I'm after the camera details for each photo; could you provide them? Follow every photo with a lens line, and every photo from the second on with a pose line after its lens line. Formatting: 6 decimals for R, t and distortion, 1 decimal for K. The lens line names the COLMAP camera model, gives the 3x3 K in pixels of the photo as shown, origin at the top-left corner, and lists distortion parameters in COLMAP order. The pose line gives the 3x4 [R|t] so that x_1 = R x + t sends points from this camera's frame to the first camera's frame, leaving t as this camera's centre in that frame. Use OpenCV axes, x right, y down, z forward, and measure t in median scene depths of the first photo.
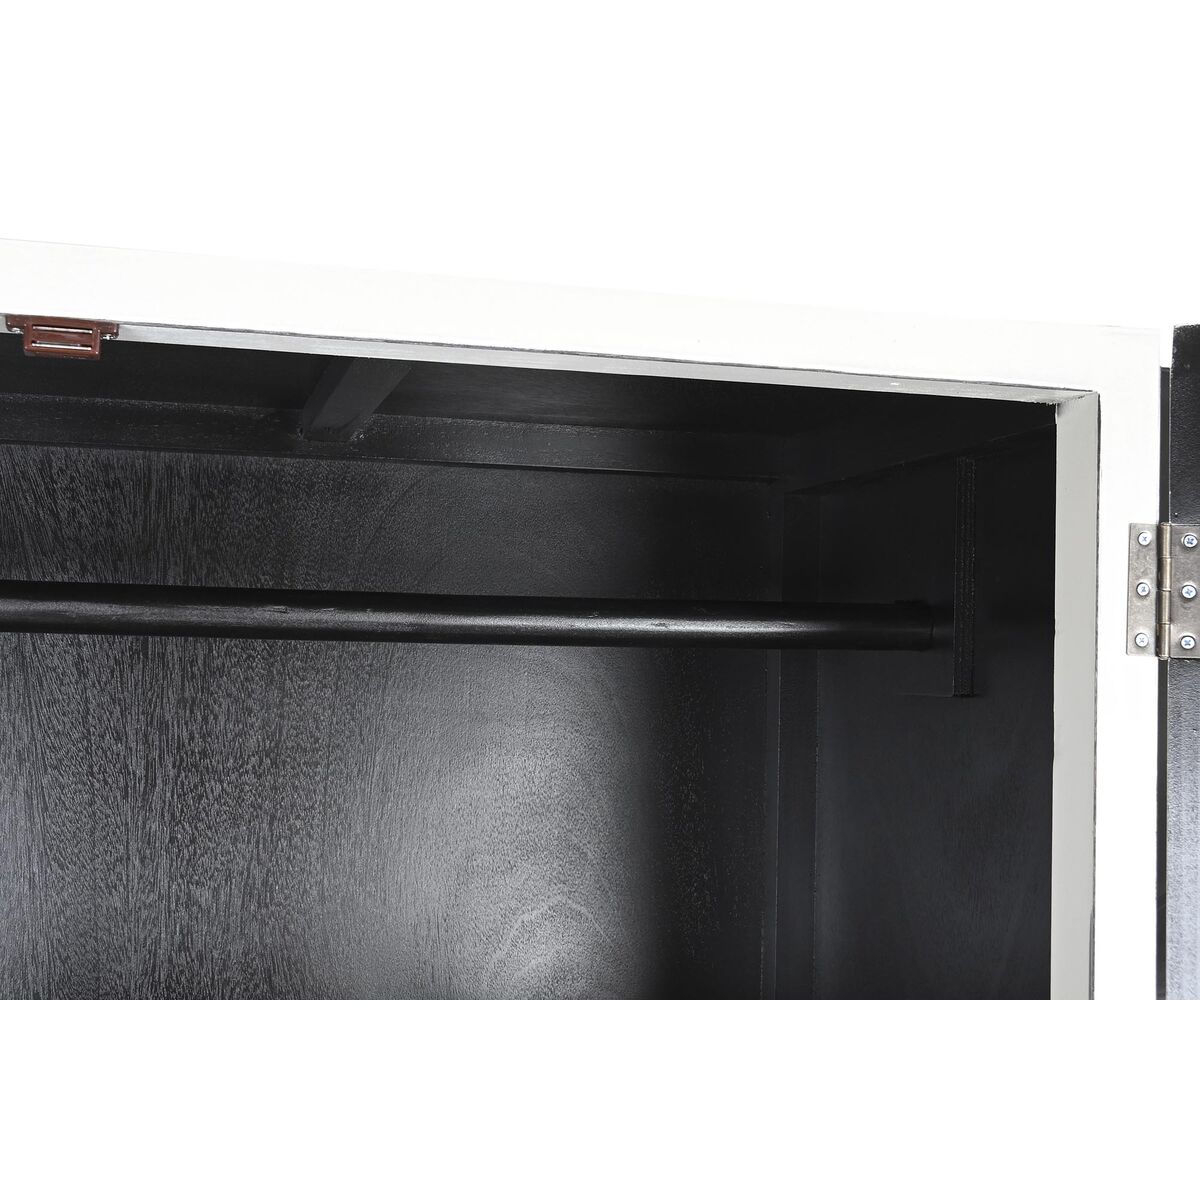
lens RADIAL K [[1669.4, 0, 599.2], [0, 1669.4, 599.3], [0, 0, 1]] dist [0.032679, 0.000000]
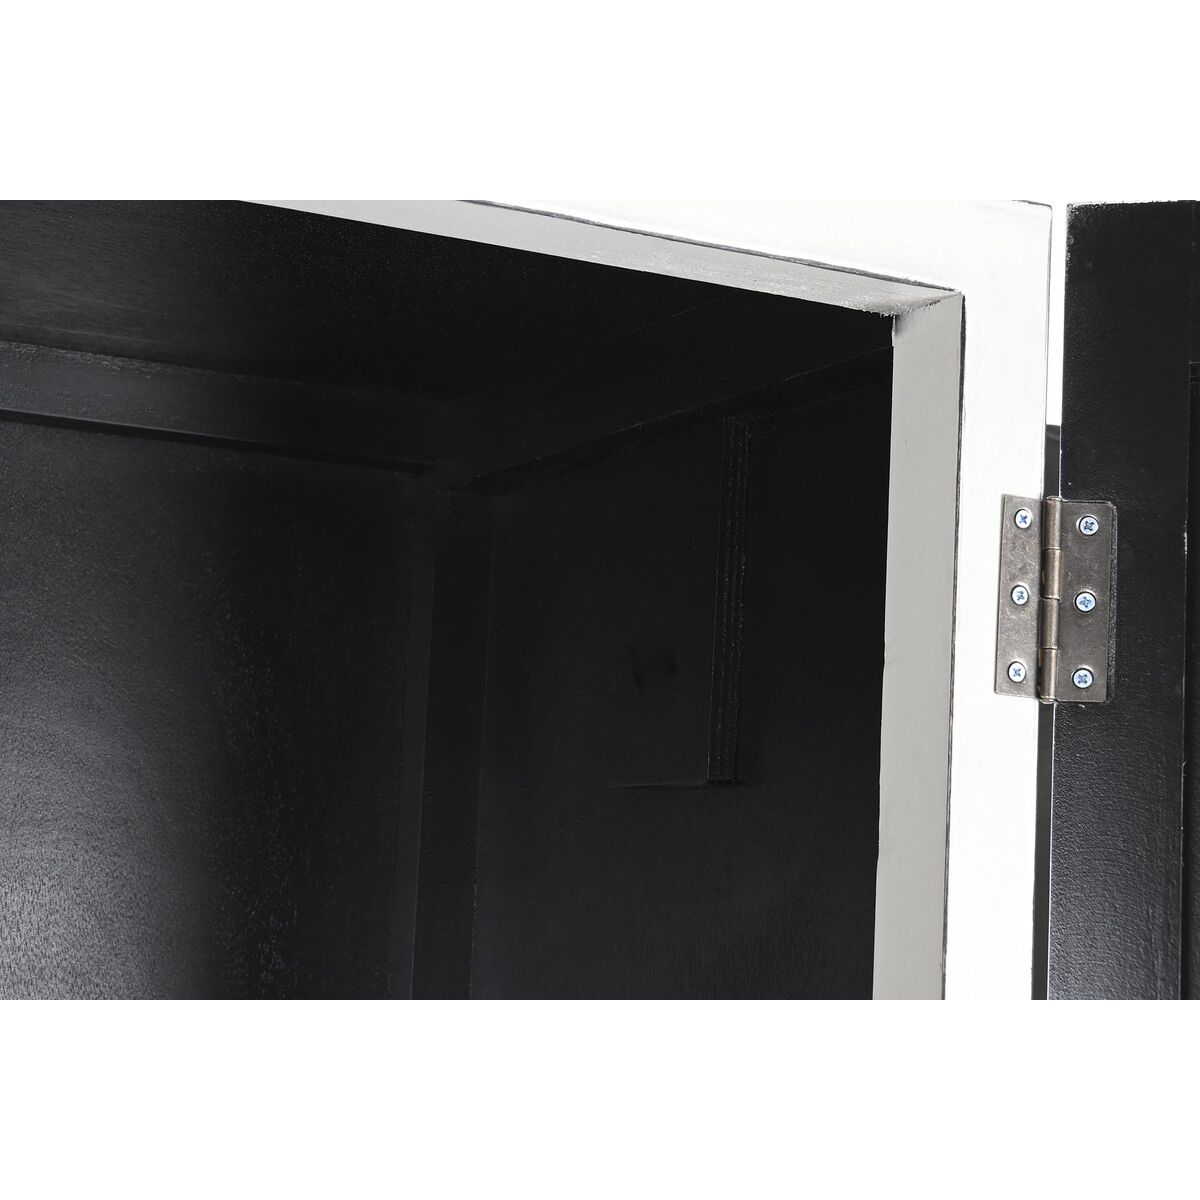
lens RADIAL K [[2447.9, 0, 600.7], [0, 2447.9, 600.9], [0, 0, 1]] dist [0.056978, 0.000000]
pose [[0.976861, 0.047885, 0.208446, -0.036110], [-0.032832, 0.996636, -0.075088, 0.073682], [-0.211340, 0.066507, 0.975147, 0.097438]]
